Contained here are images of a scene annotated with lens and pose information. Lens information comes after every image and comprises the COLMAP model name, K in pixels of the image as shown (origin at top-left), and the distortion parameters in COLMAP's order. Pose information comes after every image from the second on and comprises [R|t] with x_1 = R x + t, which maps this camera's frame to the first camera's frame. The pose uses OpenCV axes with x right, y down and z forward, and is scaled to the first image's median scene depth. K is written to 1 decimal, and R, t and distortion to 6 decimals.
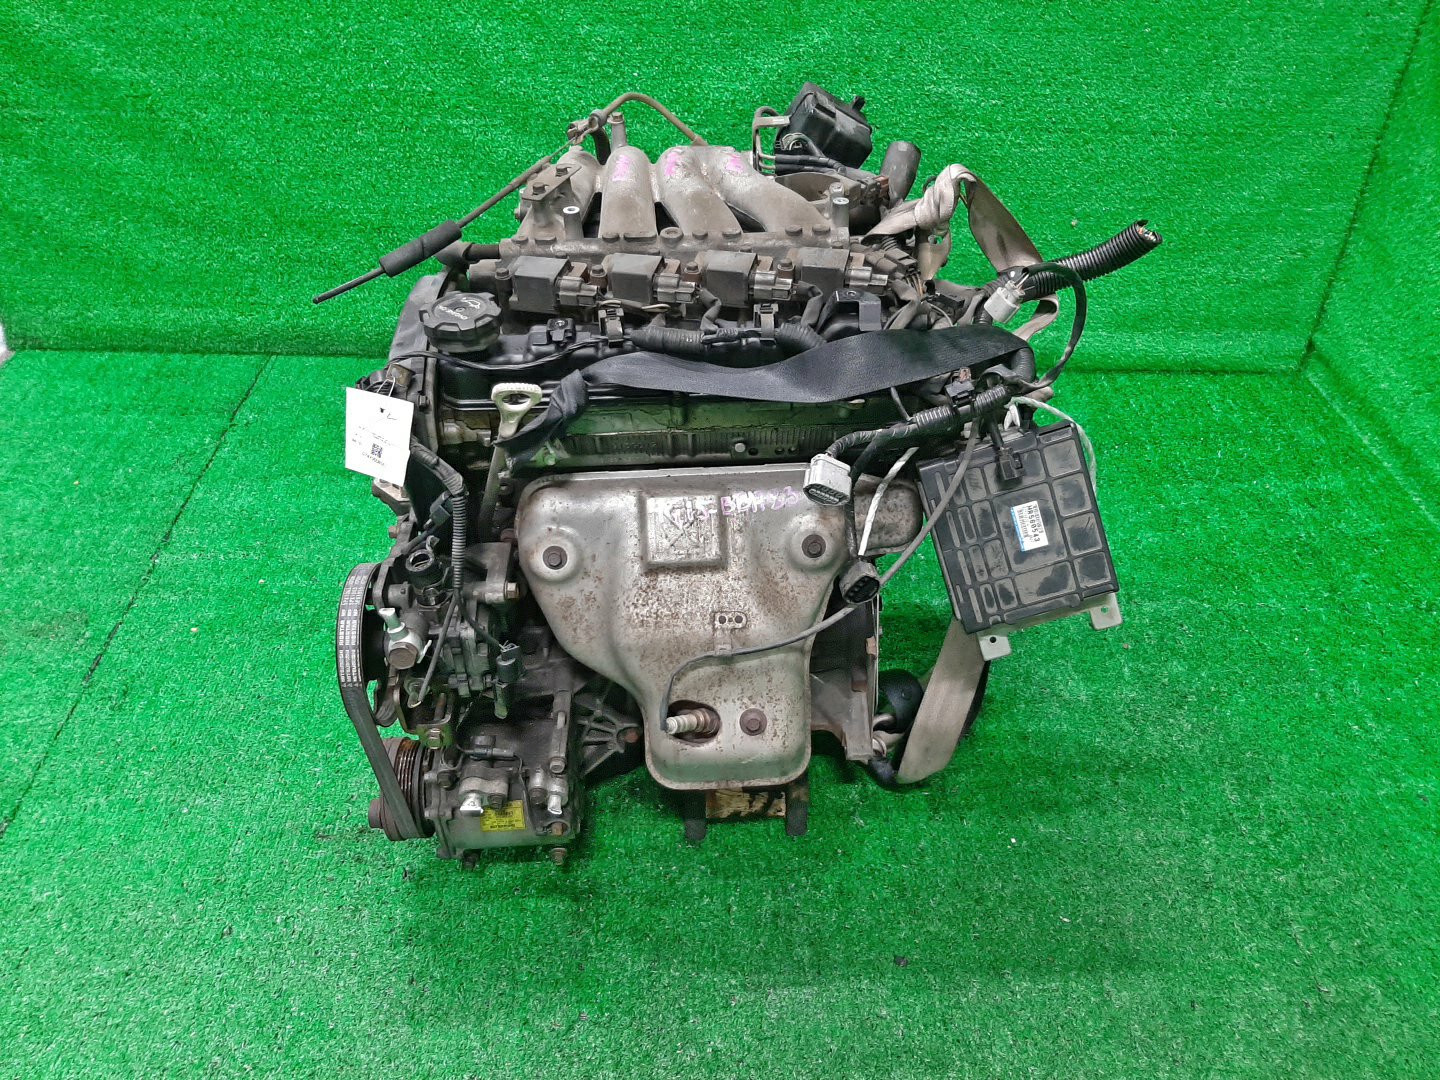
lens RADIAL K [[1094.0, 0, 733.3], [0, 1094.0, 539.8], [0, 0, 1]] dist [0.038490, -0.070066]
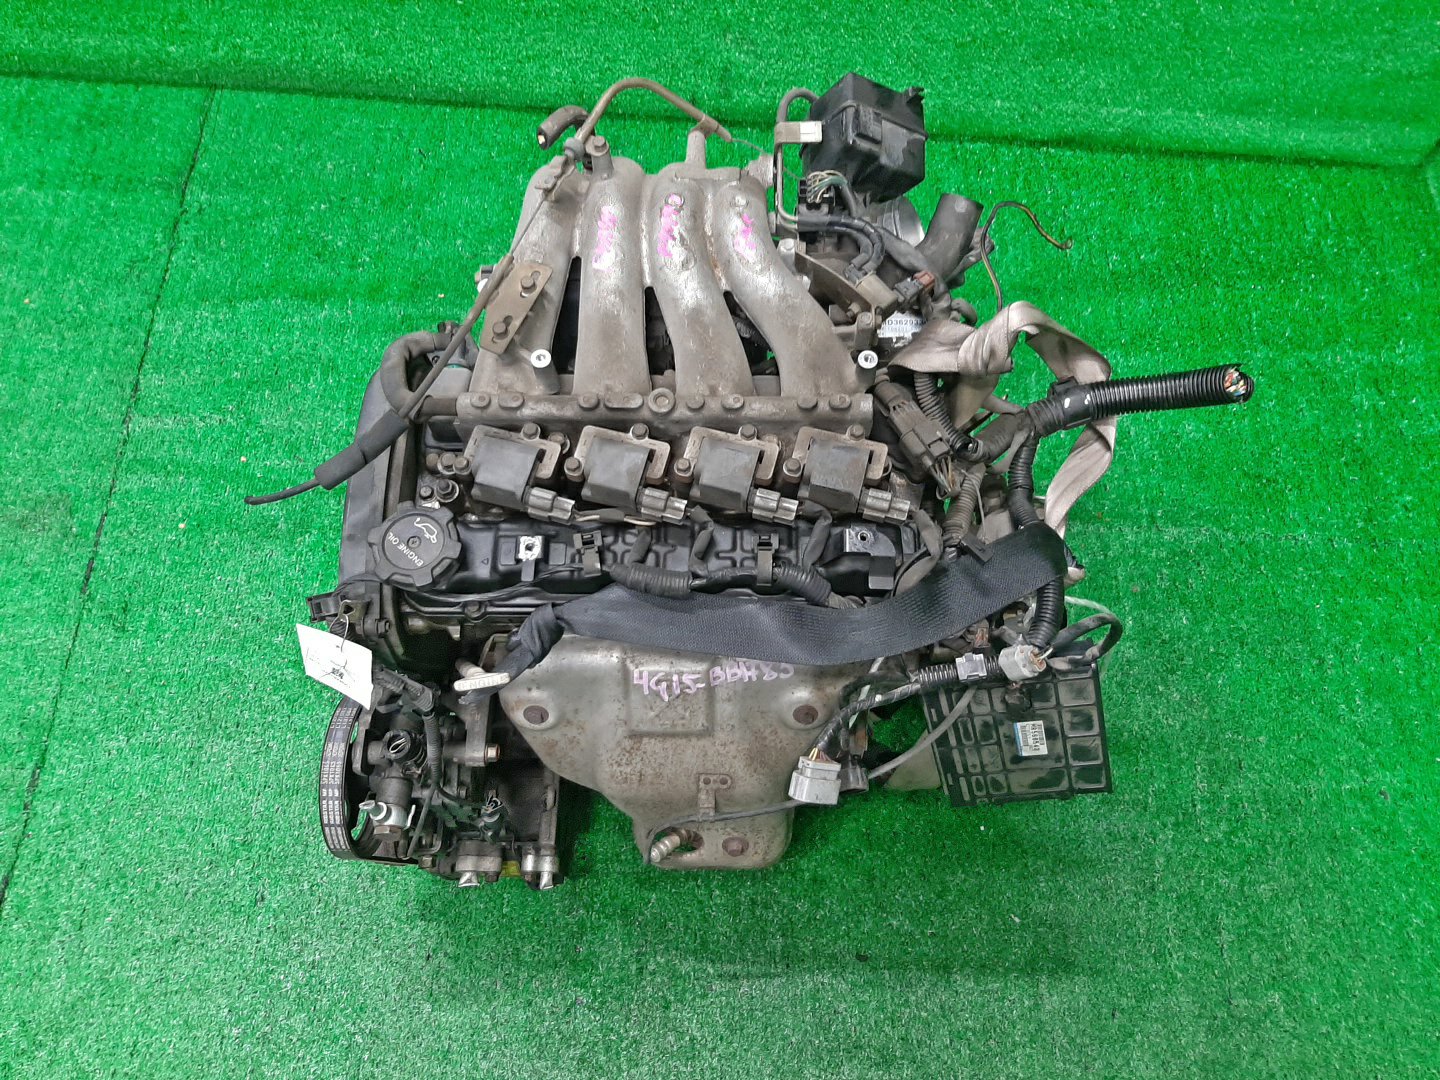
lens RADIAL K [[1094.0, 0, 732.1], [0, 1094.0, 550.2], [0, 0, 1]] dist [0.038490, -0.070066]
pose [[0.998713, 0.049902, -0.009017, 0.009694], [-0.040519, 0.892212, 0.449795, -0.485363], [0.030490, -0.448851, 0.893086, 0.180899]]
